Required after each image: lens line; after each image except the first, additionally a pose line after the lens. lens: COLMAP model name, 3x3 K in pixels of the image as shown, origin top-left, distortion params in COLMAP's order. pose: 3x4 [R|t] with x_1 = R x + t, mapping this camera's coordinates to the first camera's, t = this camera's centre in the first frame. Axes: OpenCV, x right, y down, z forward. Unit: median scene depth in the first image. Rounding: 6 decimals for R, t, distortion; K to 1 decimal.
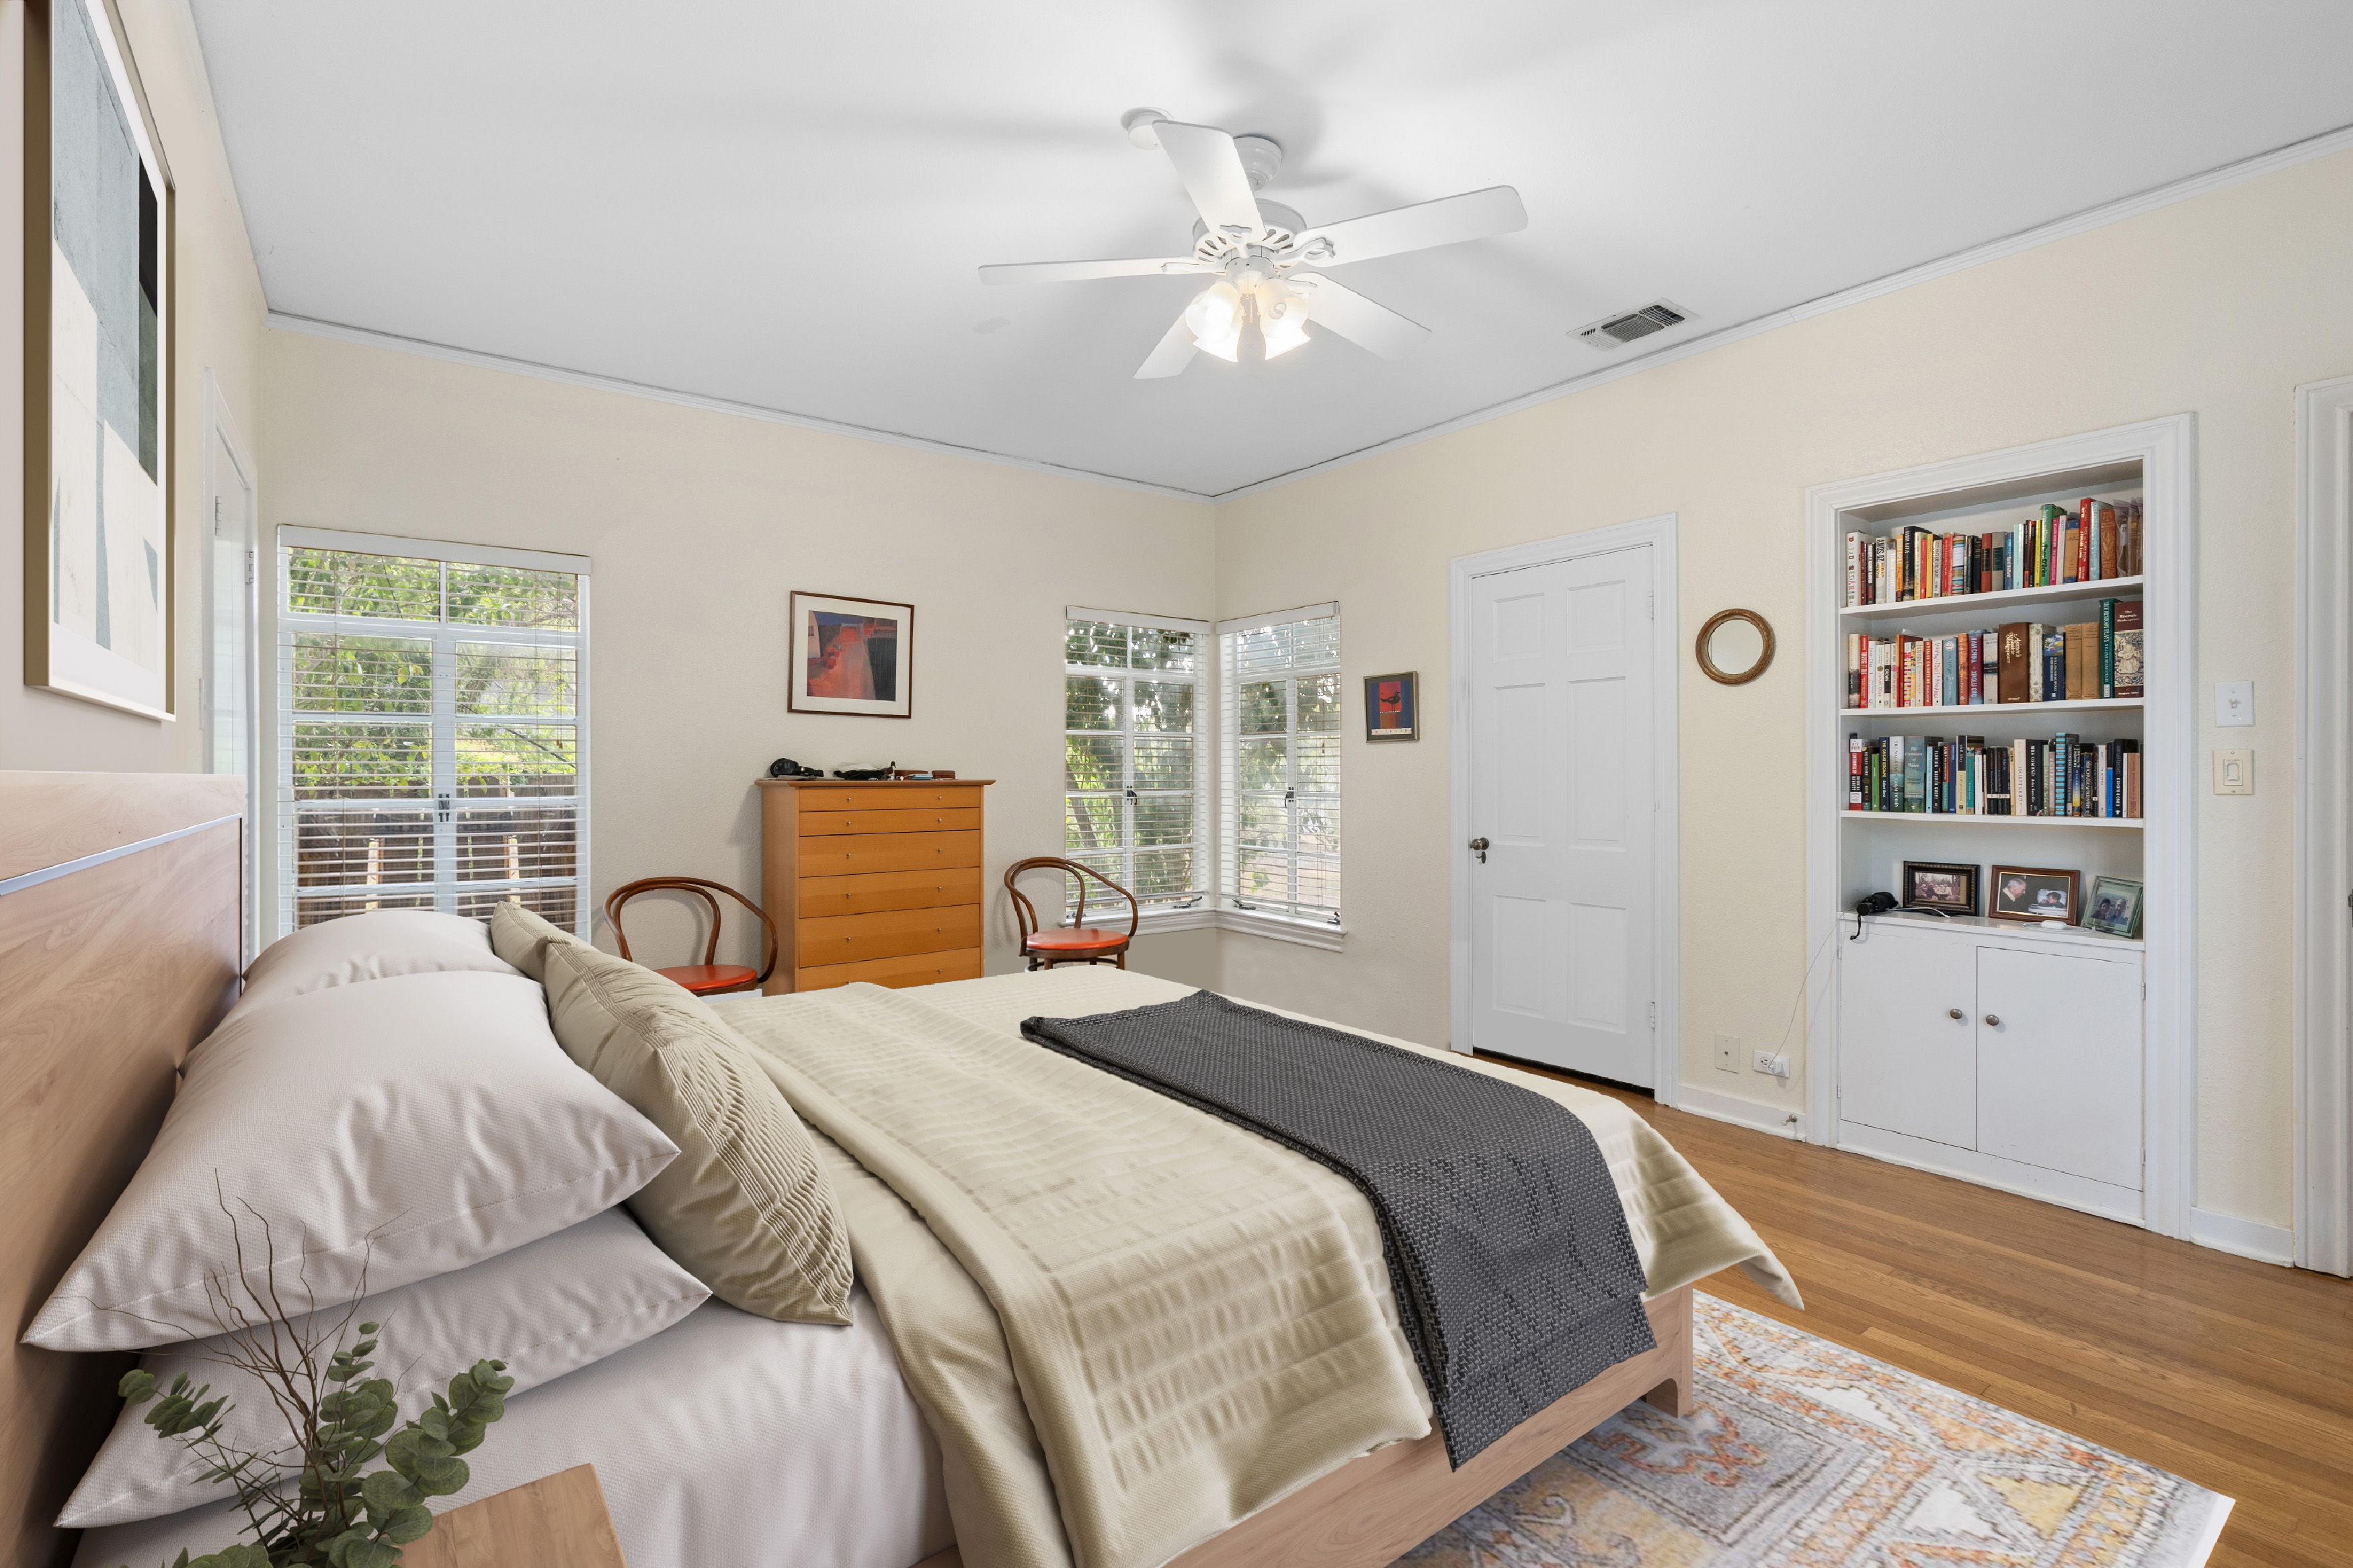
lens RADIAL K [[1075.3, 0, 1175.8], [0, 1075.3, 774.6], [0, 0, 1]] dist [-0.010409, 0.002523]
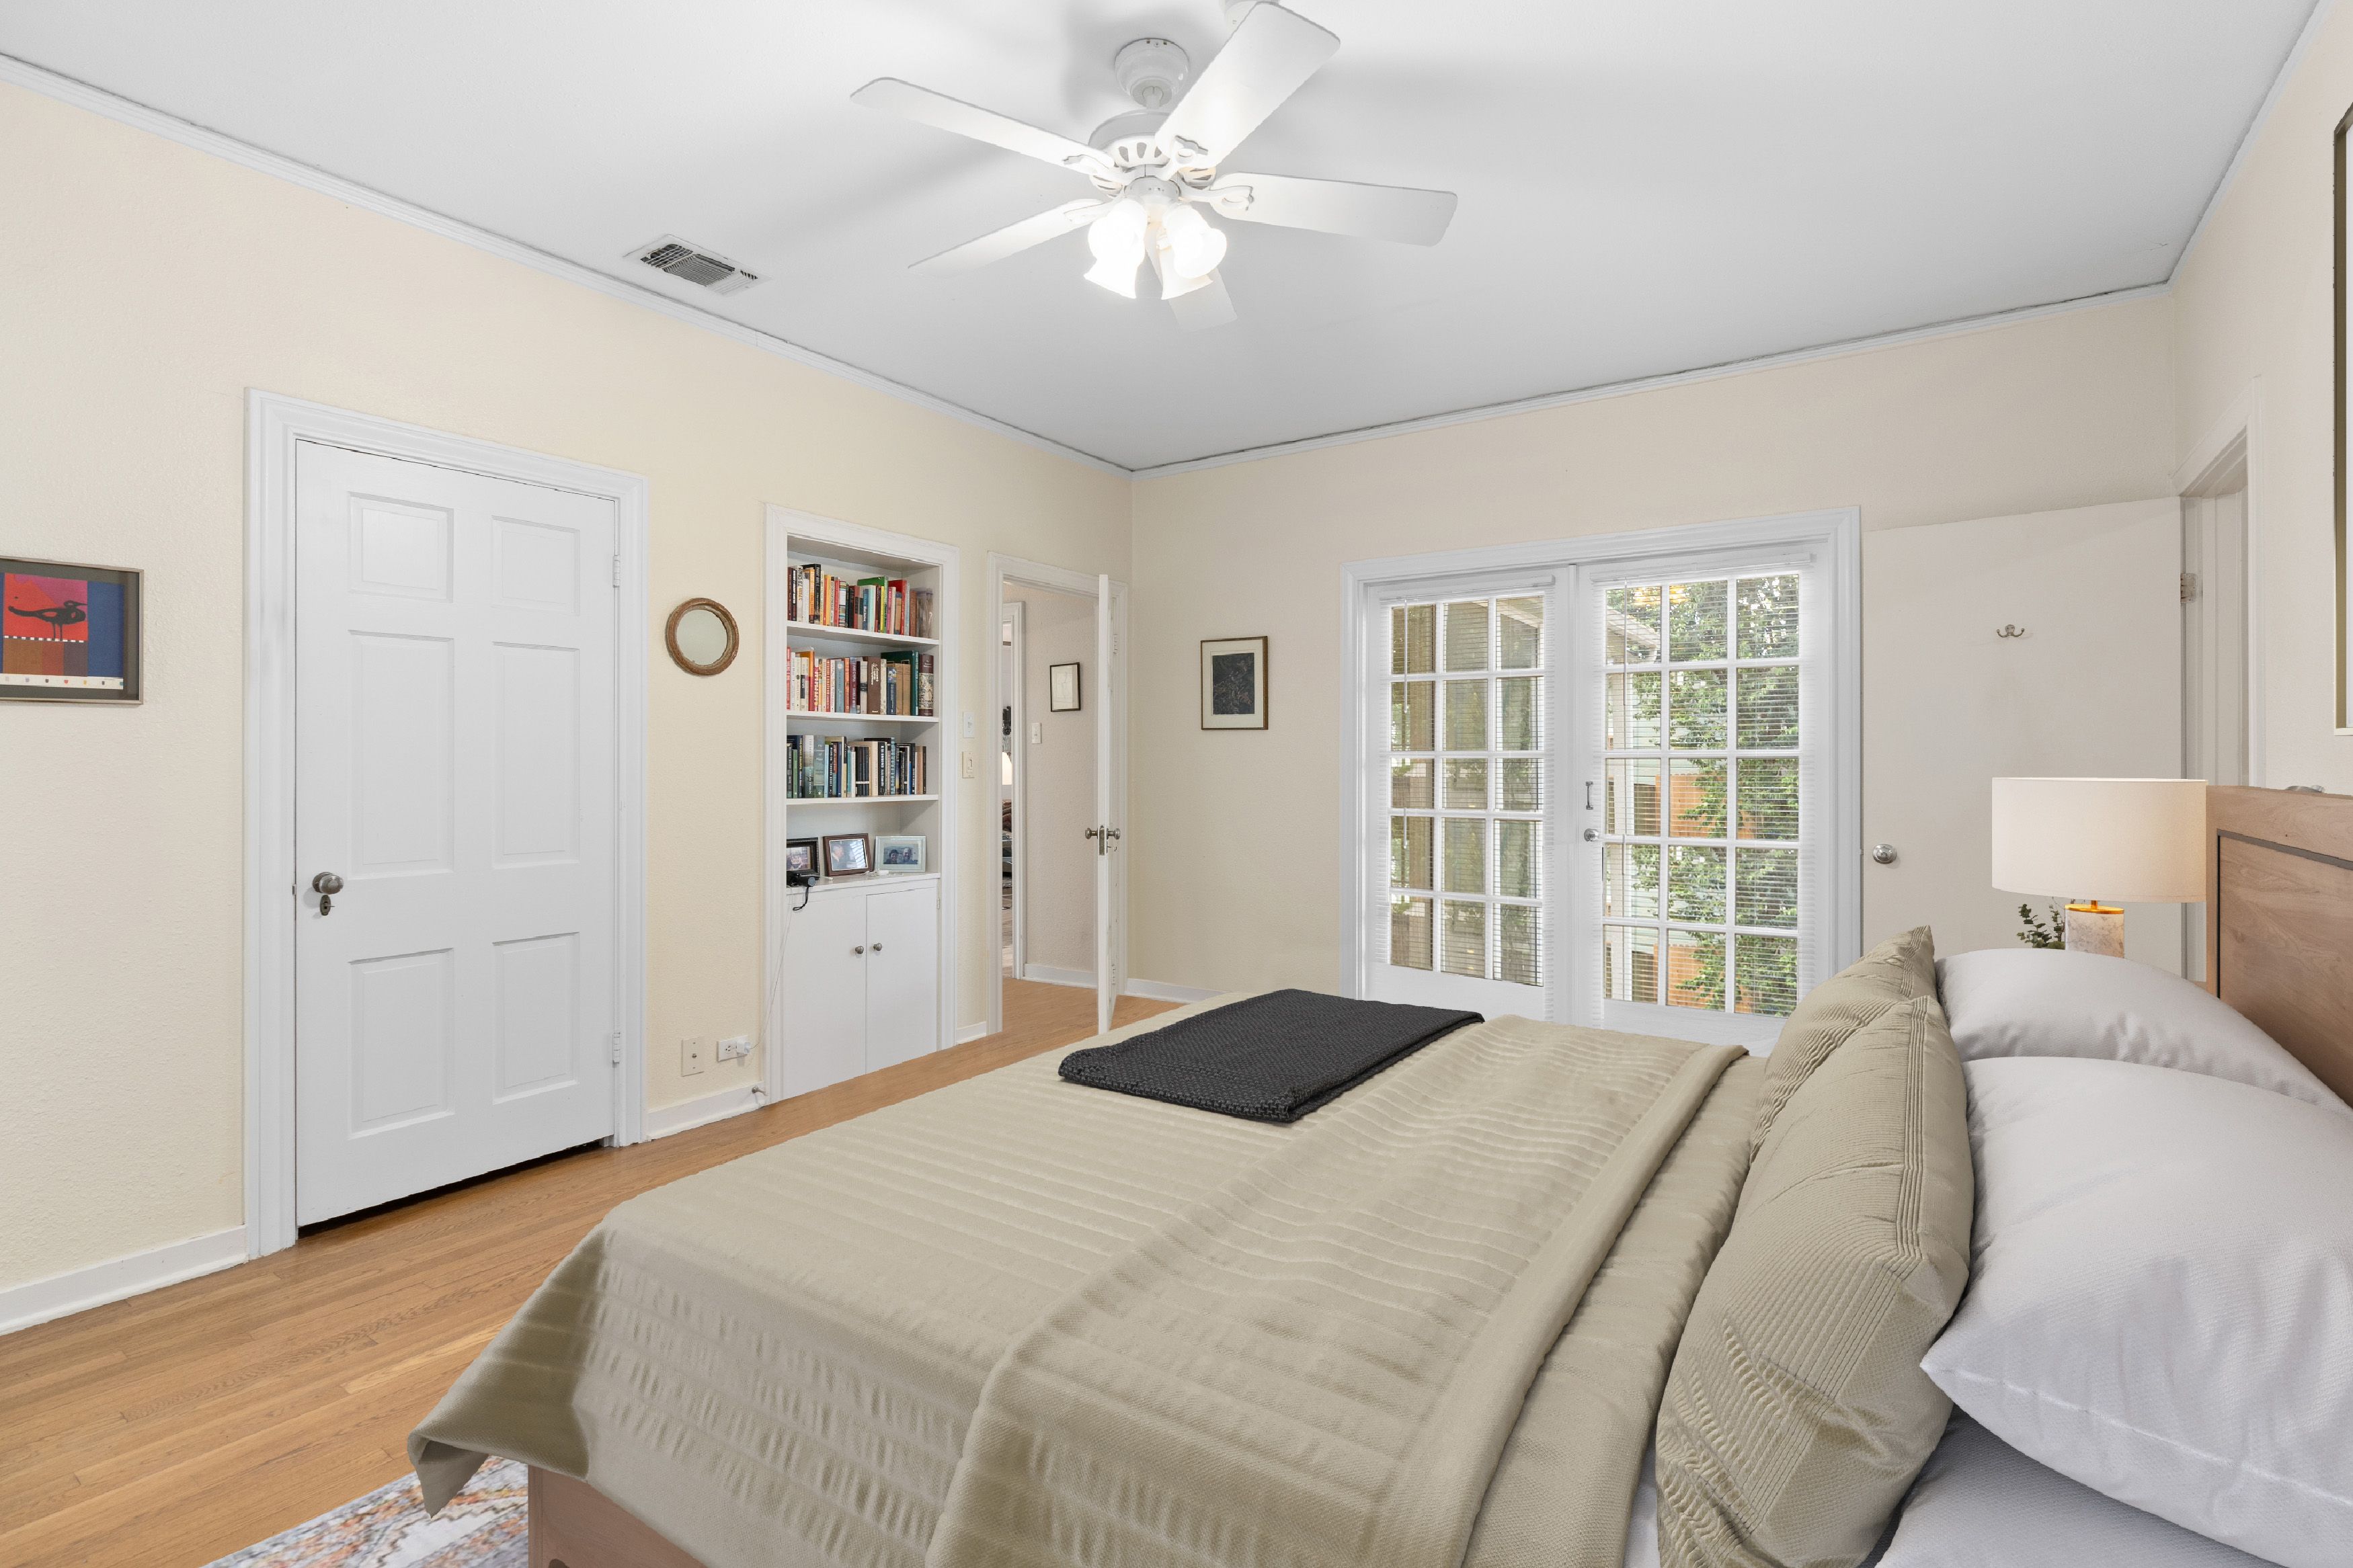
lens RADIAL K [[1075.3, 0, 1180.5], [0, 1075.3, 761.8], [0, 0, 1]] dist [-0.010409, 0.002523]
pose [[-0.331876, -0.003743, 0.943316, -0.680348], [-0.002391, 0.999992, 0.003127, -0.012042], [-0.943320, -0.001217, -0.331882, 1.136779]]
